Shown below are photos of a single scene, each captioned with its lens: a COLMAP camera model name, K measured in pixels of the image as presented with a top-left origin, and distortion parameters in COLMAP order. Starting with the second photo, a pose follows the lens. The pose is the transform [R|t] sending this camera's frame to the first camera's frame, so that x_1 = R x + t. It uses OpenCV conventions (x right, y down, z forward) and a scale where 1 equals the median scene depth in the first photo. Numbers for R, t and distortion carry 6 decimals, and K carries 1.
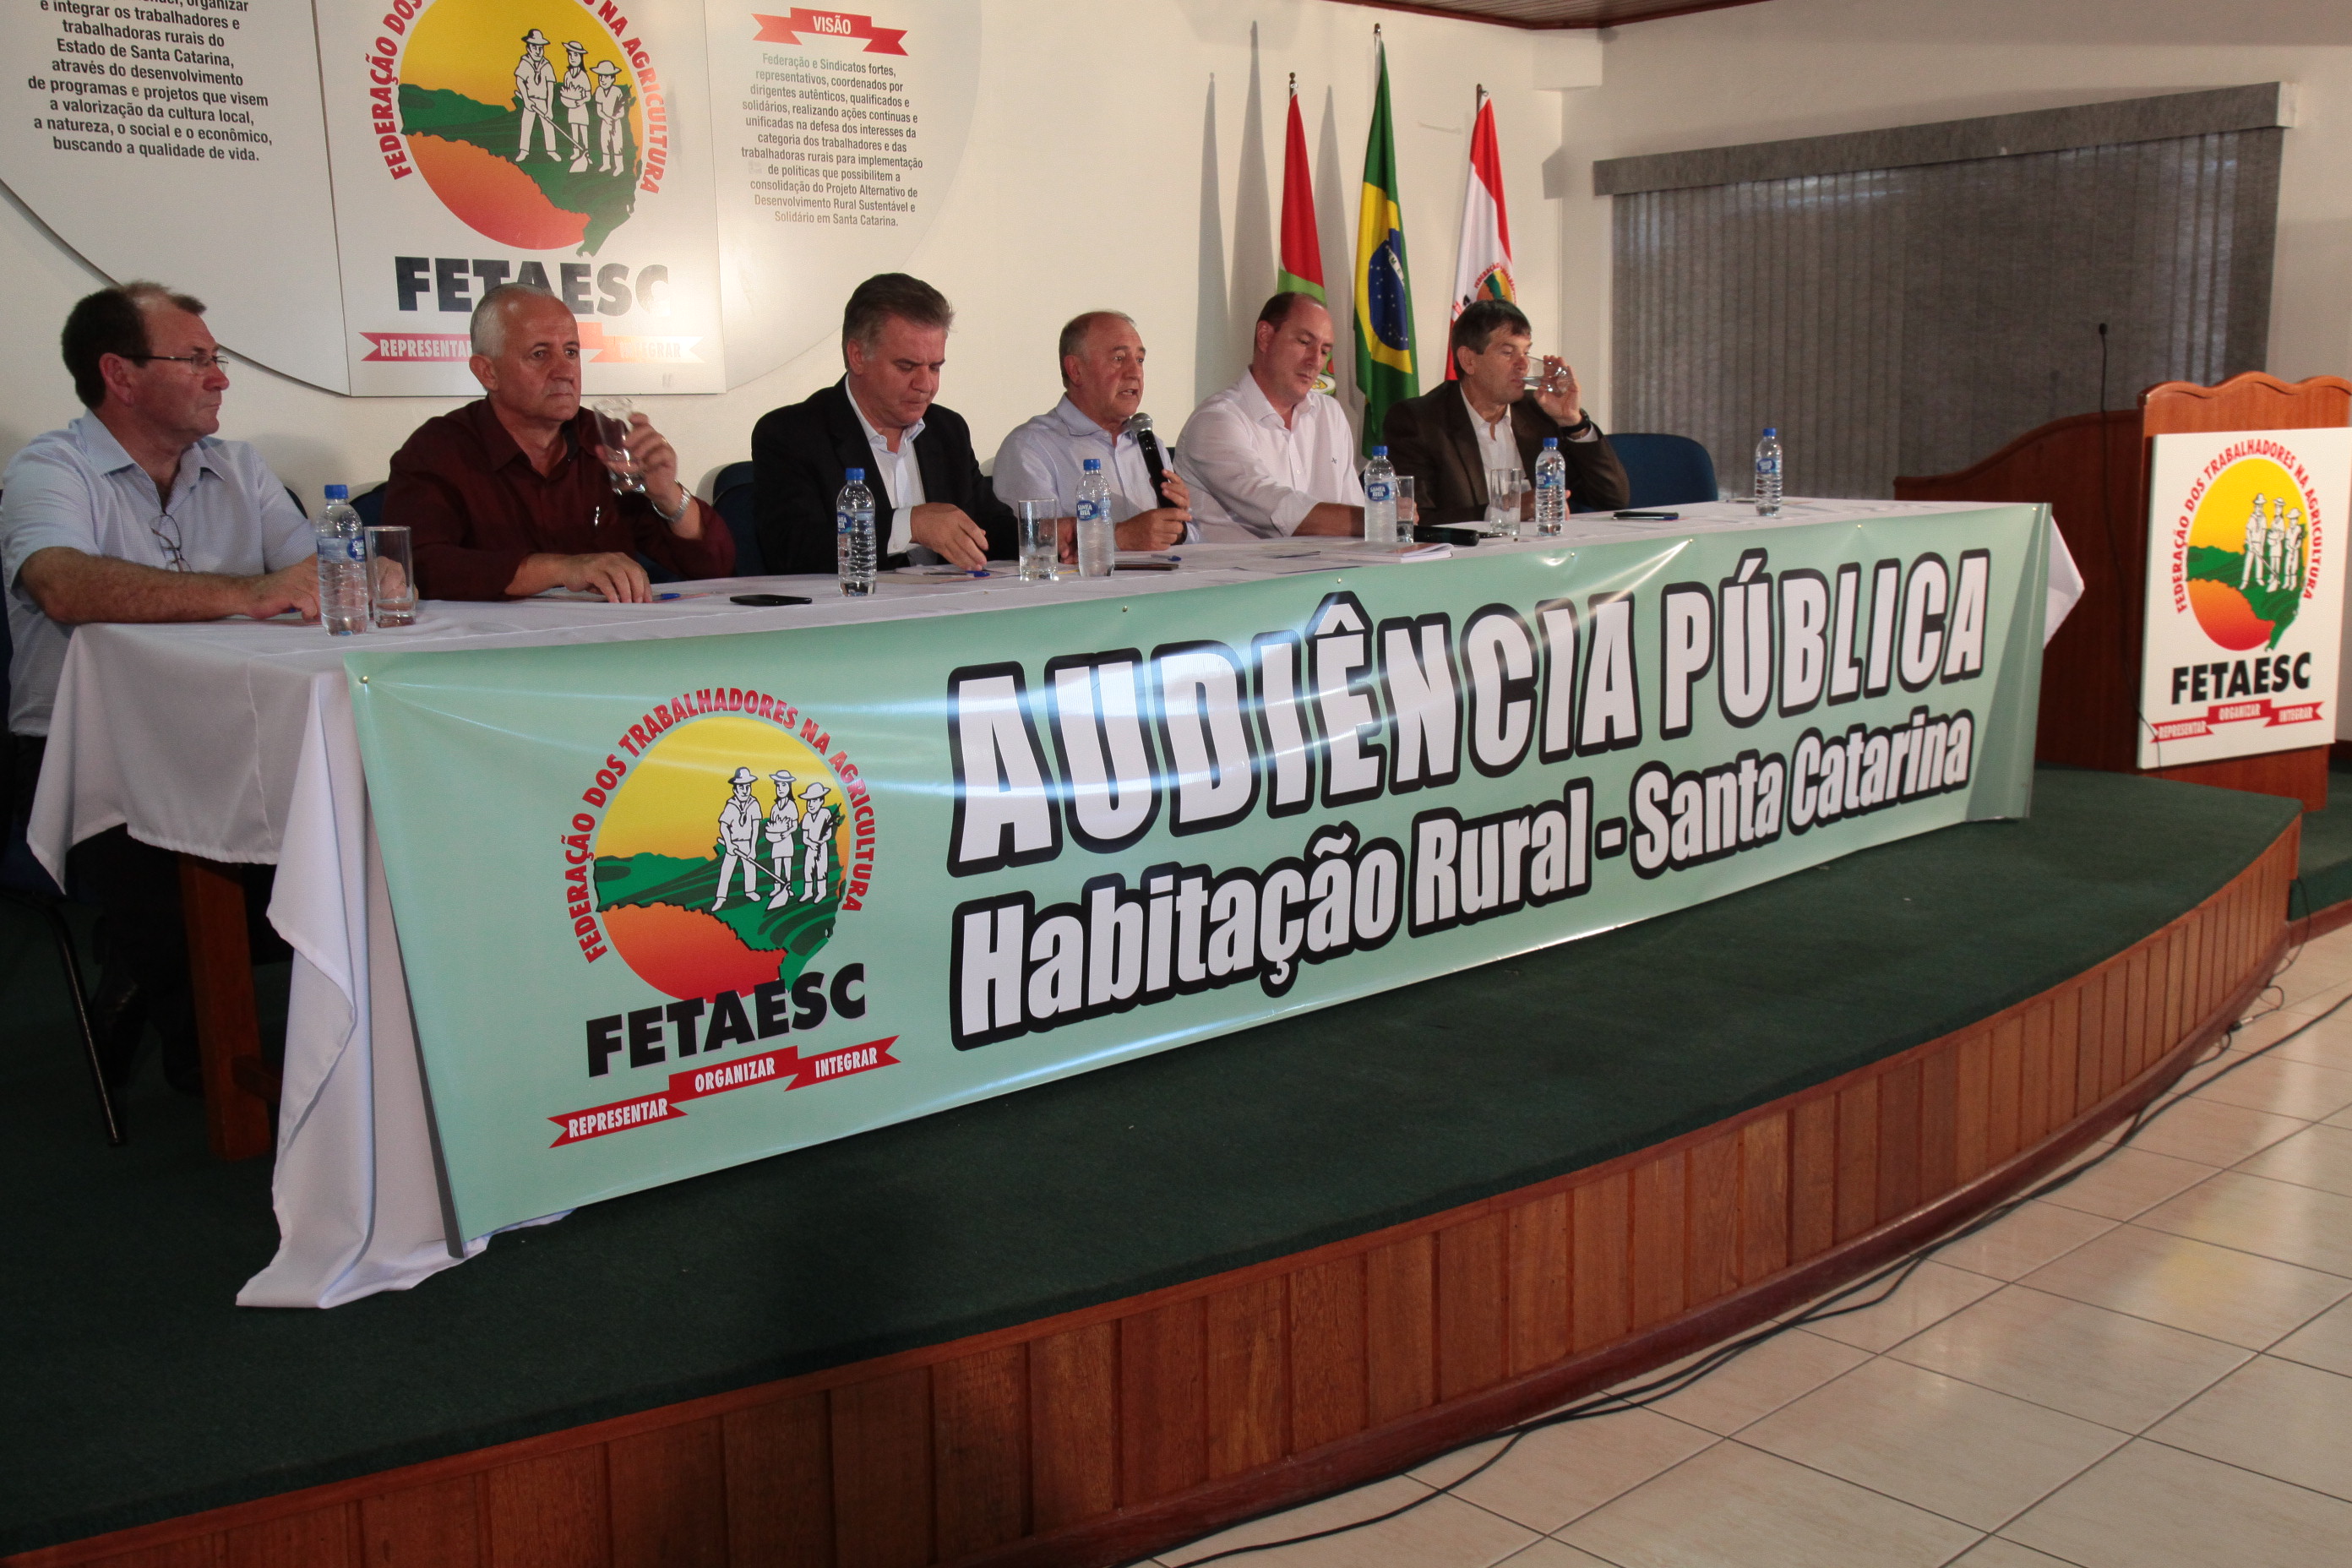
lens RADIAL K [[2342.5, 0, 1180.2], [0, 2342.5, 774.6], [0, 0, 1]] dist [0.010037, 0.095786]
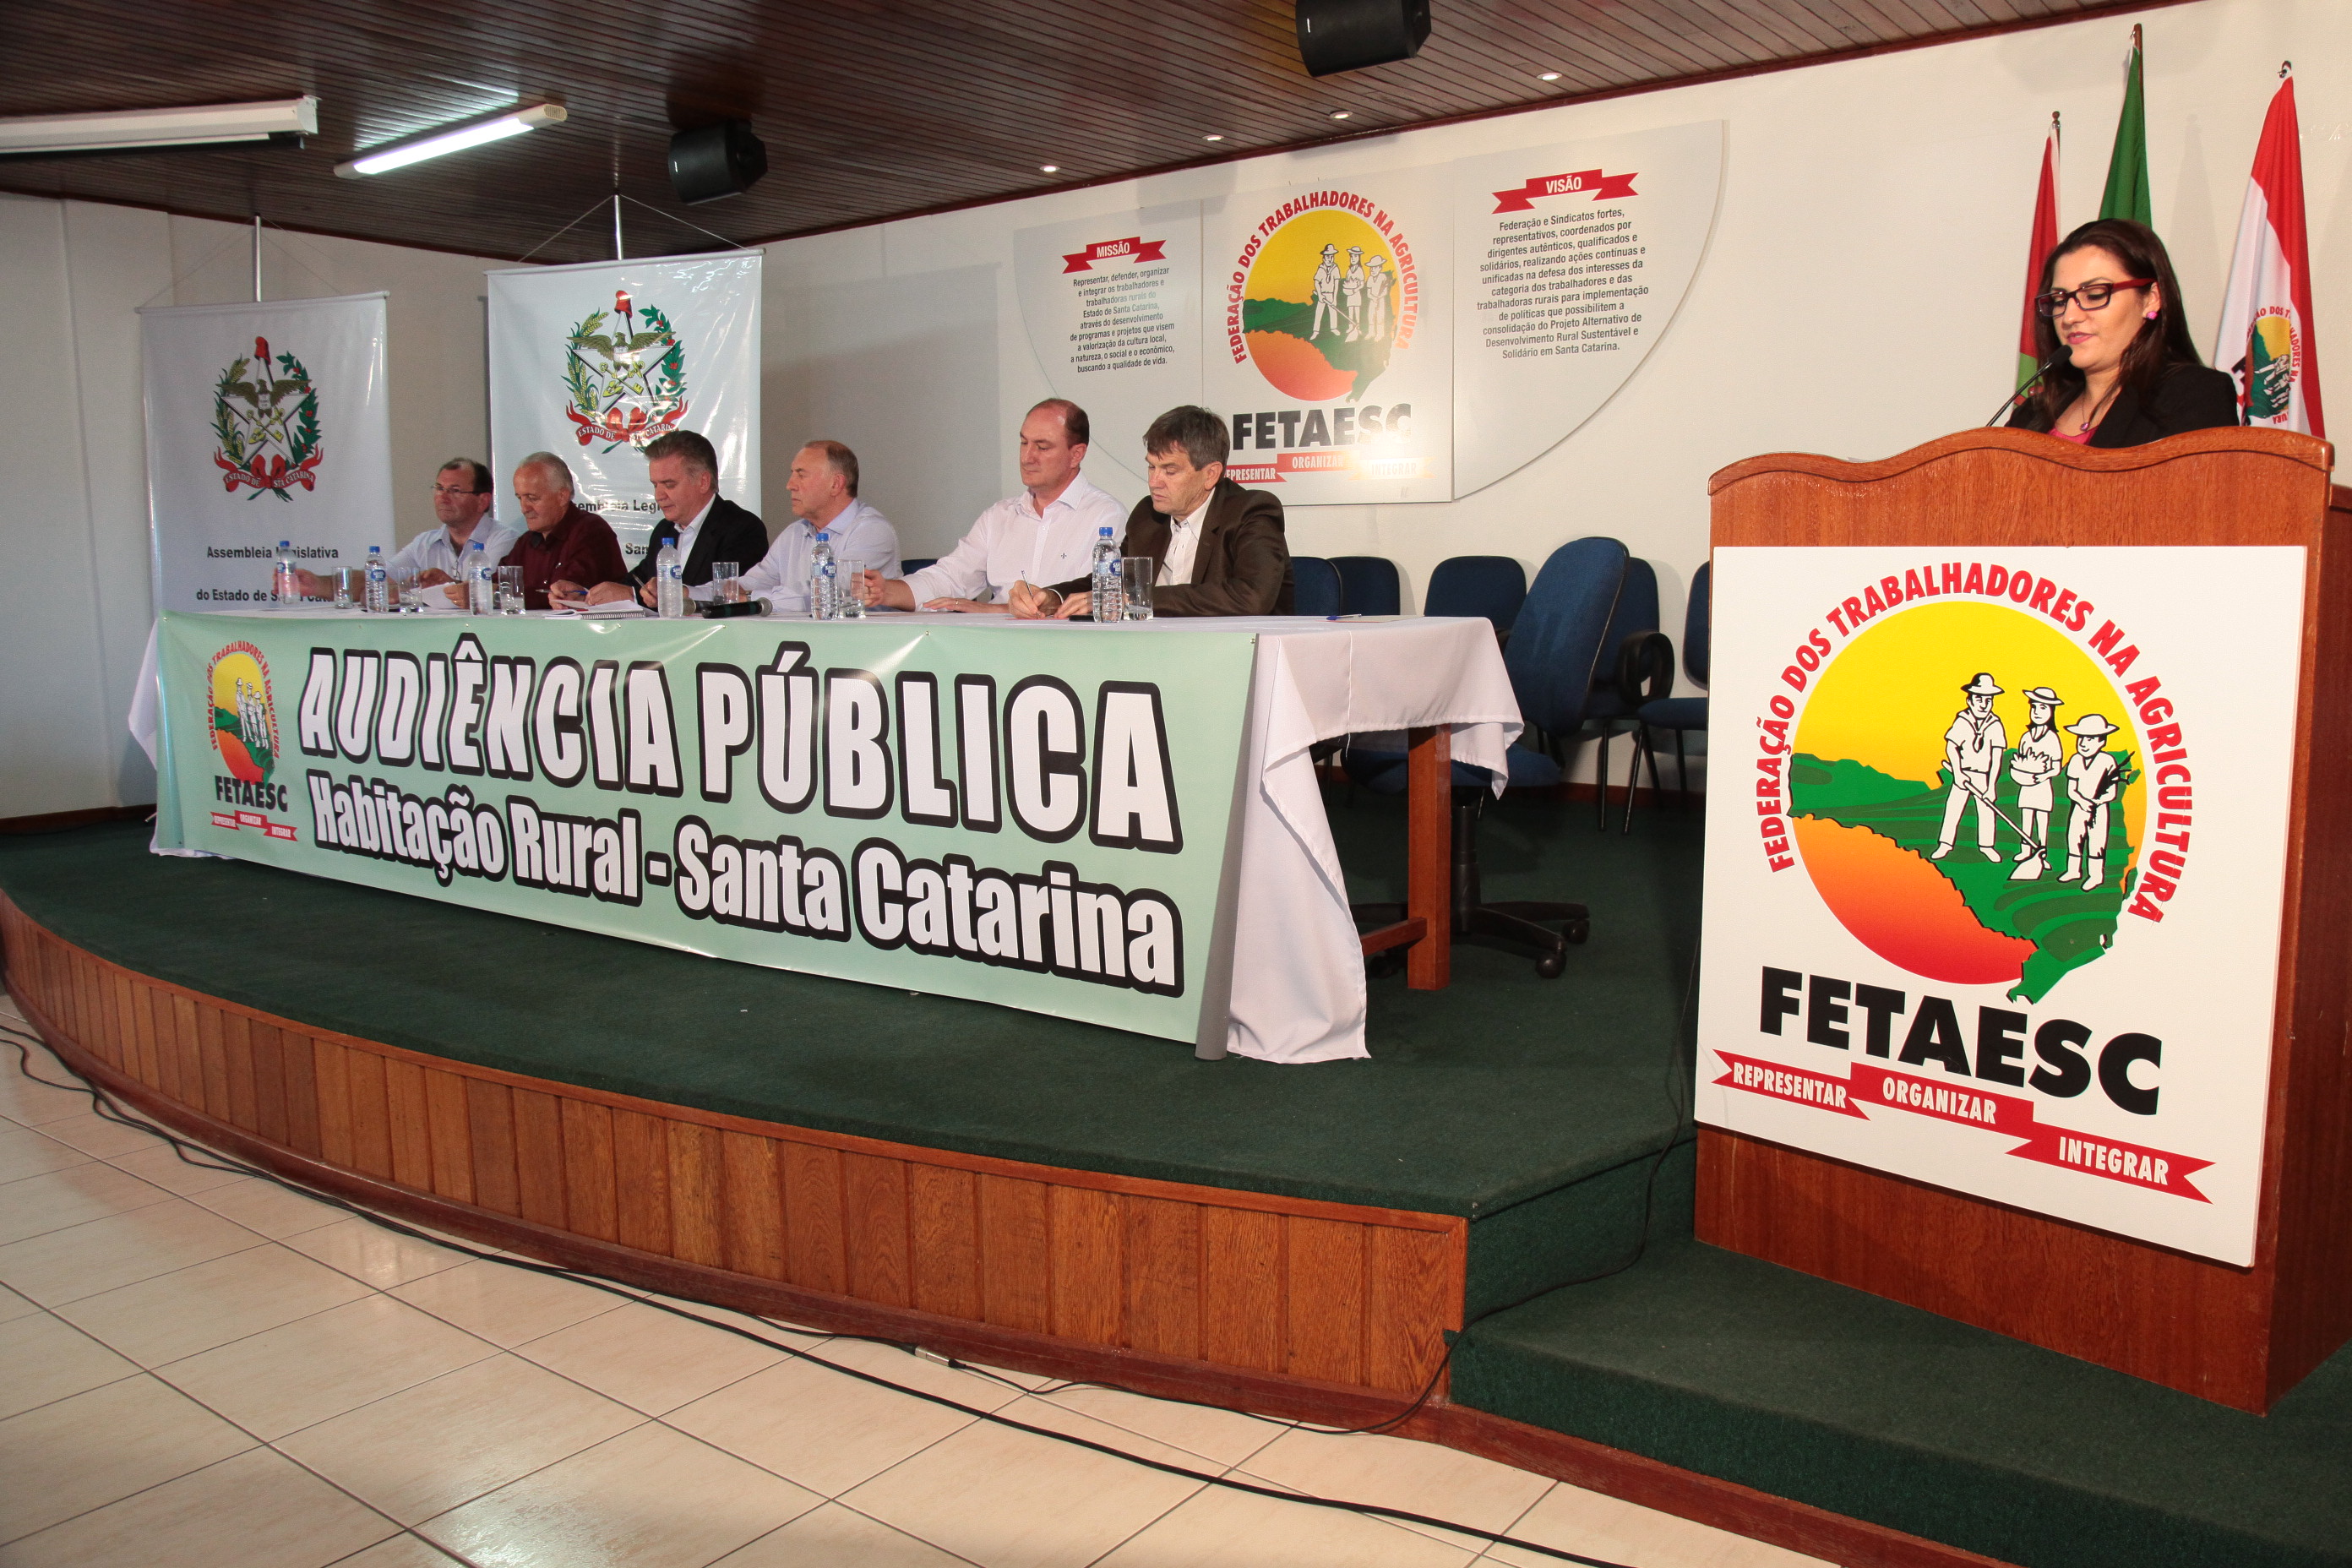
lens RADIAL K [[1738.6, 0, 1193.9], [0, 1738.6, 789.3], [0, 0, 1]] dist [-0.092750, 0.072660]
pose [[0.190679, 0.147223, -0.970550, 0.763155], [-0.150840, 0.981342, 0.119226, -0.111484], [0.969994, 0.123664, 0.209329, 0.762977]]
